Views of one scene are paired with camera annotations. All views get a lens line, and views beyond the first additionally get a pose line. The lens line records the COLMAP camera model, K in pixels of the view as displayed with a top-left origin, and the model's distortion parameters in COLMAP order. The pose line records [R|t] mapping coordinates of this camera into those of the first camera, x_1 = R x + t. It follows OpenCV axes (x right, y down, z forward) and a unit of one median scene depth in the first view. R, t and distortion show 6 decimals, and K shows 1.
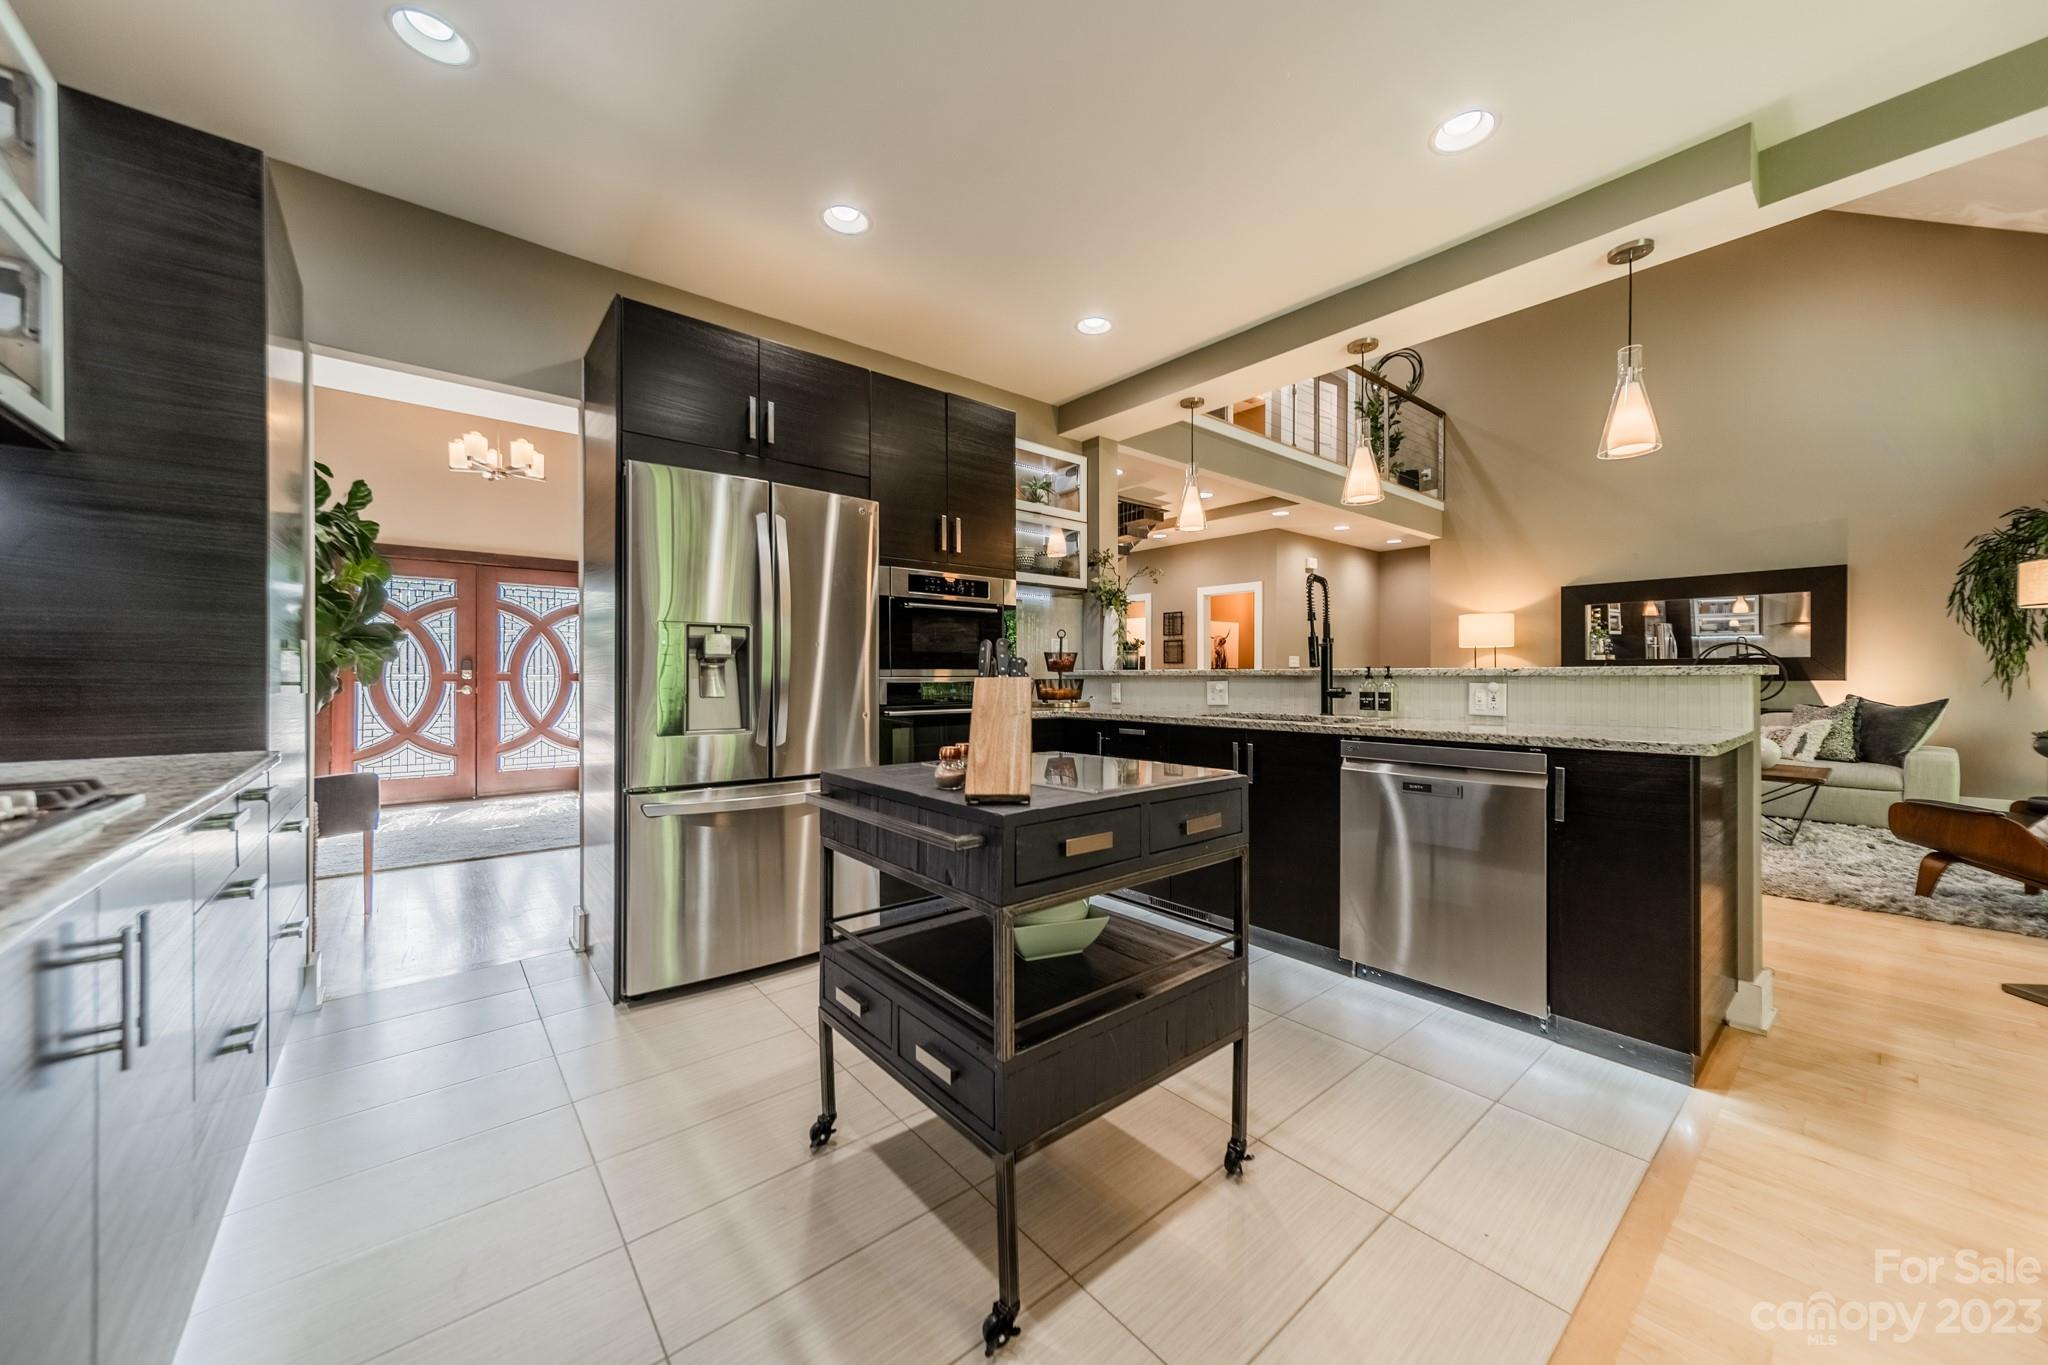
lens RADIAL K [[732.5, 0, 1020.0], [0, 732.5, 679.0], [0, 0, 1]] dist [0.004461, -0.000142]
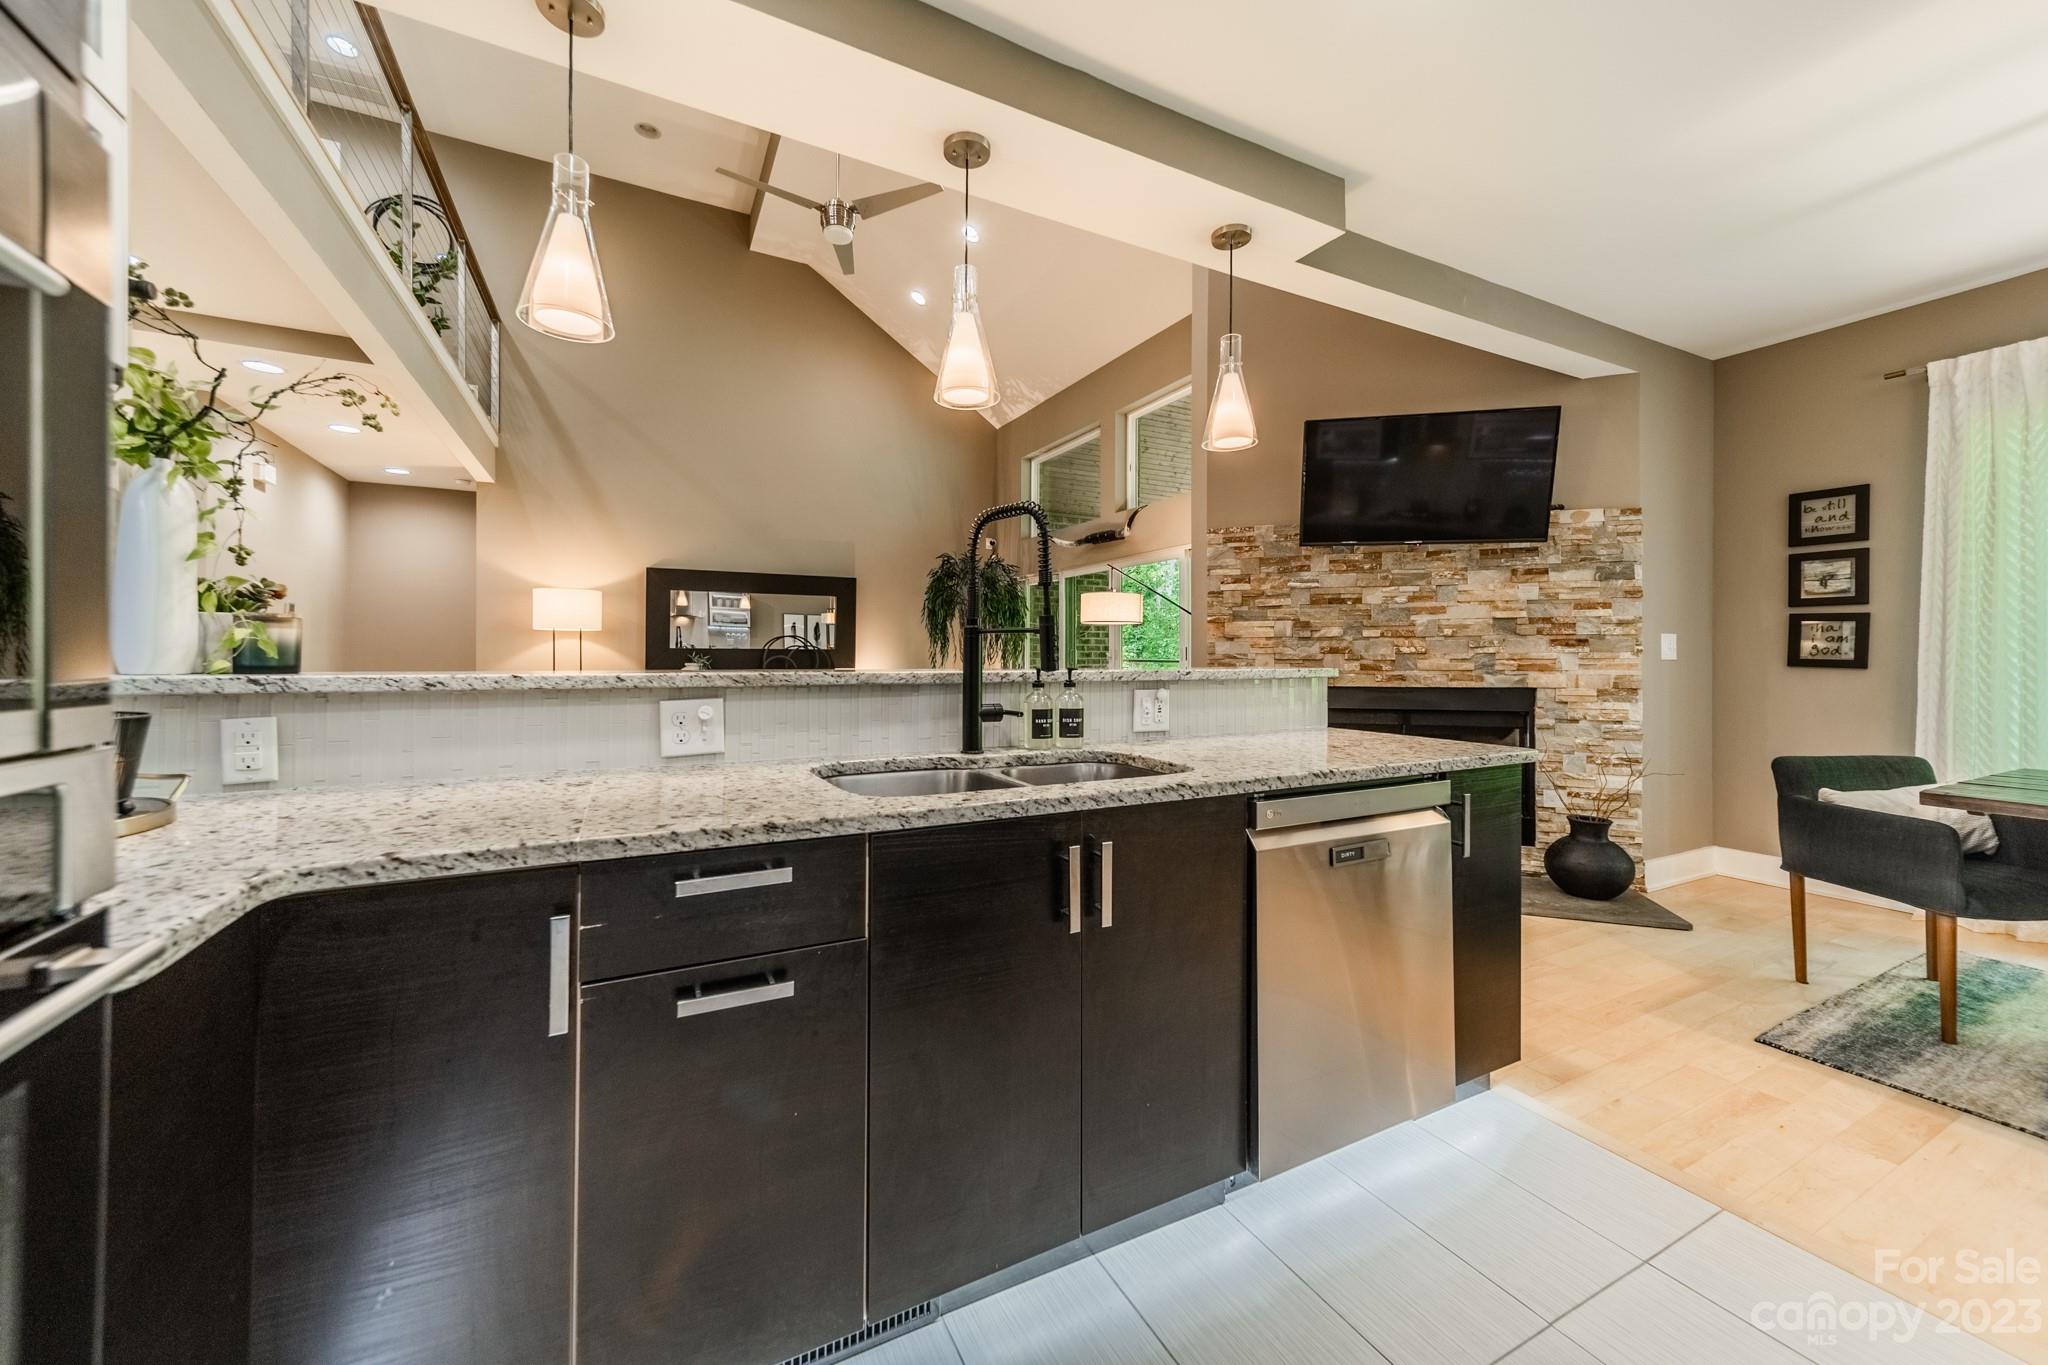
lens RADIAL K [[732.5, 0, 1032.3], [0, 732.5, 652.2], [0, 0, 1]] dist [0.004461, -0.000142]
pose [[0.212270, 0.008520, 0.977174, -0.073535], [0.003583, 0.999948, -0.009497, -0.013496], [-0.977205, 0.005517, 0.212228, 0.477619]]
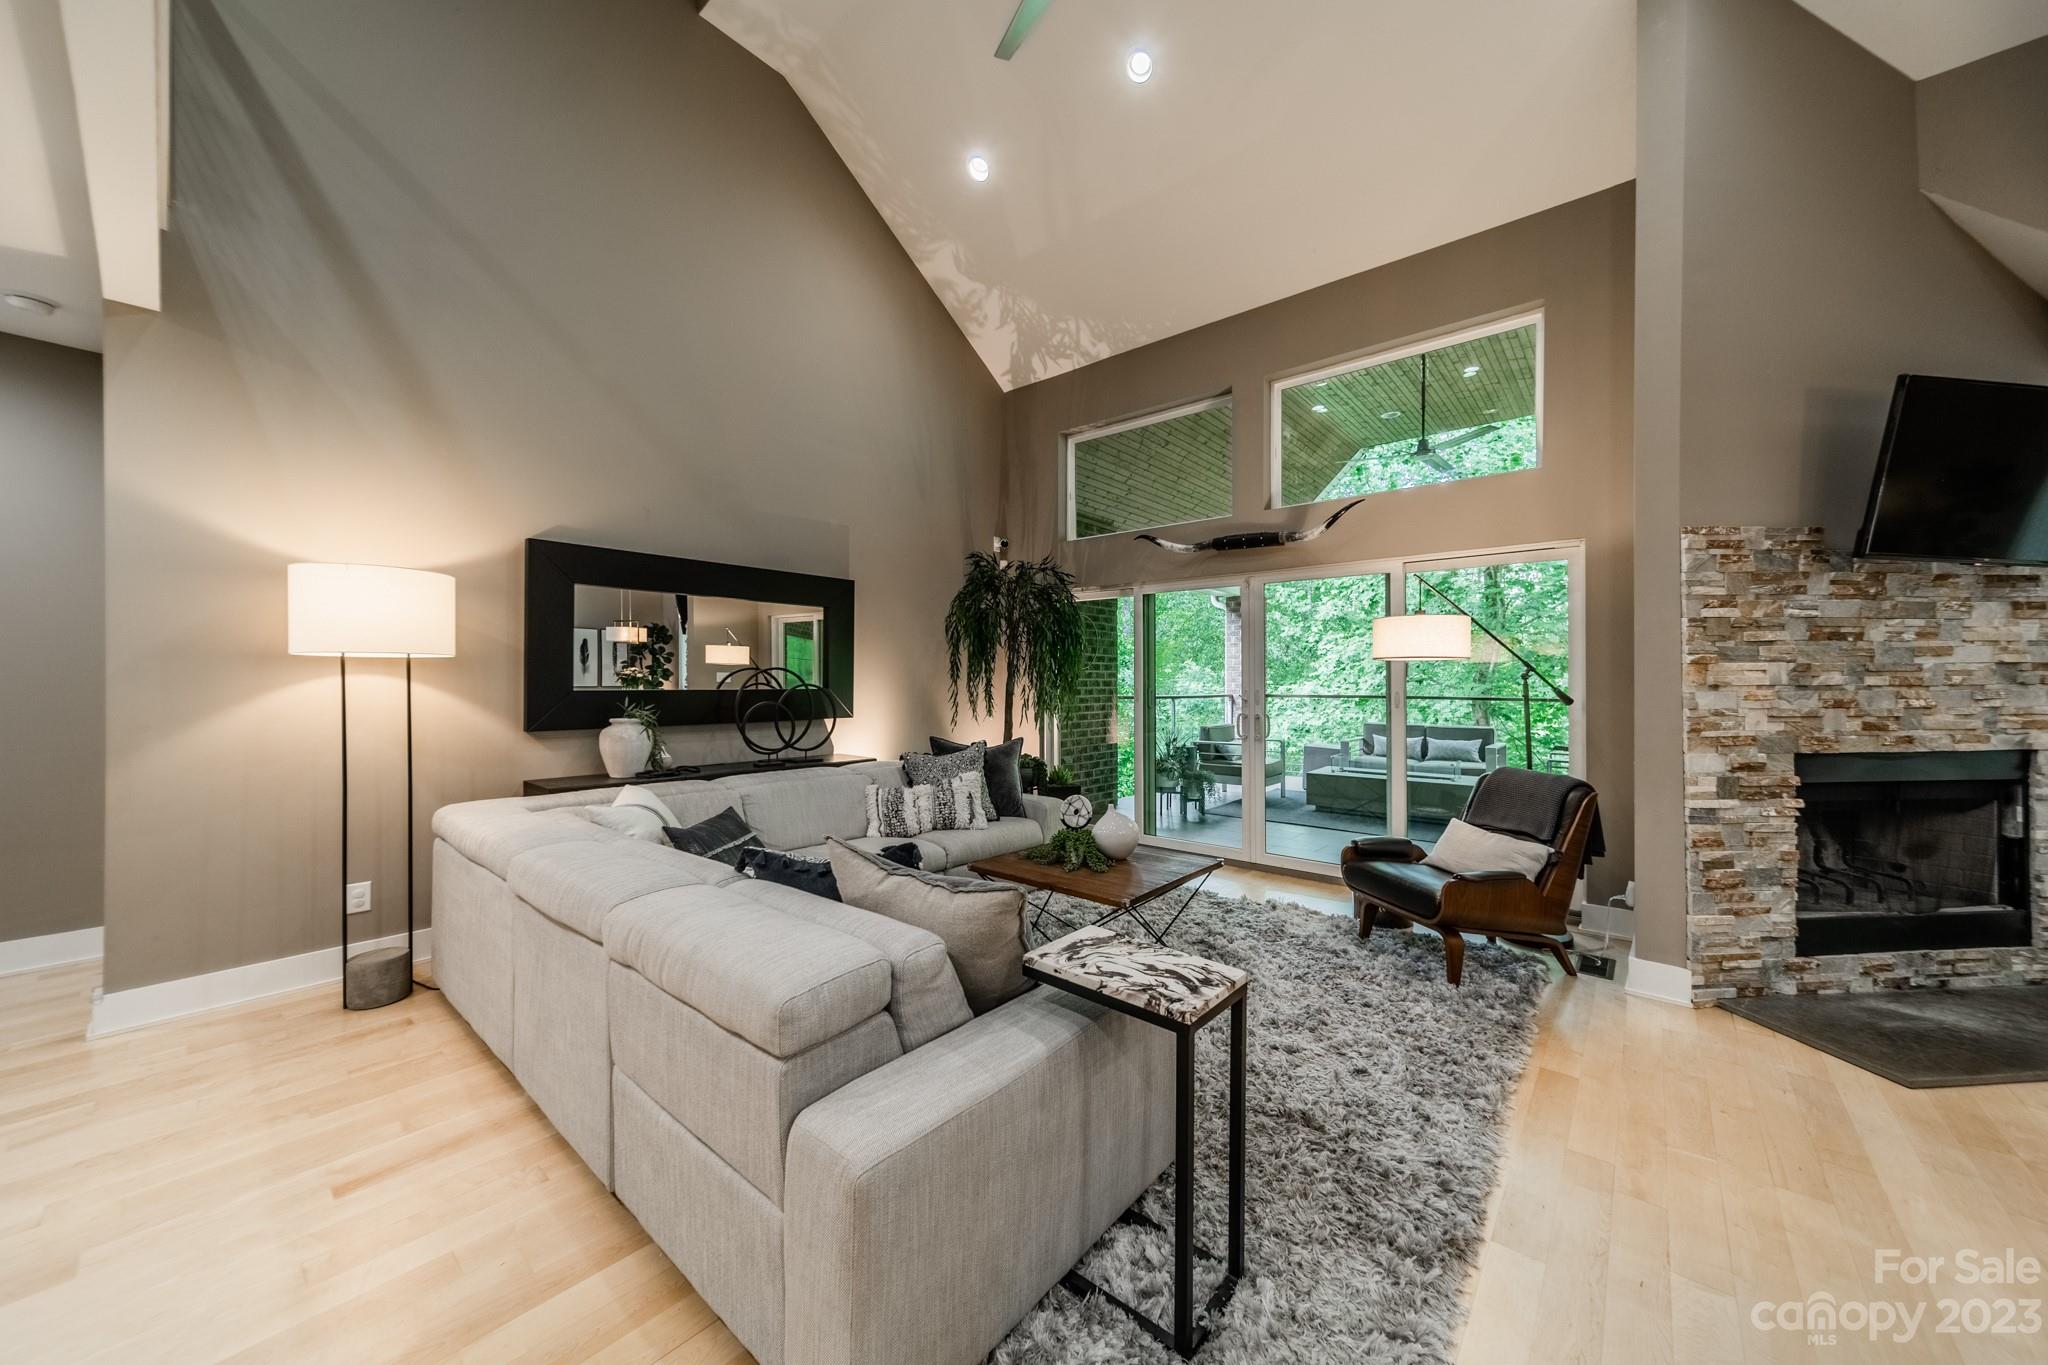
lens RADIAL K [[732.5, 0, 1025.0], [0, 732.5, 677.7], [0, 0, 1]] dist [0.004461, -0.000142]
pose [[-0.155042, 0.009321, 0.987864, 0.308484], [0.004694, 0.999951, -0.008699, -0.041398], [-0.987897, 0.003289, -0.155079, 1.071122]]
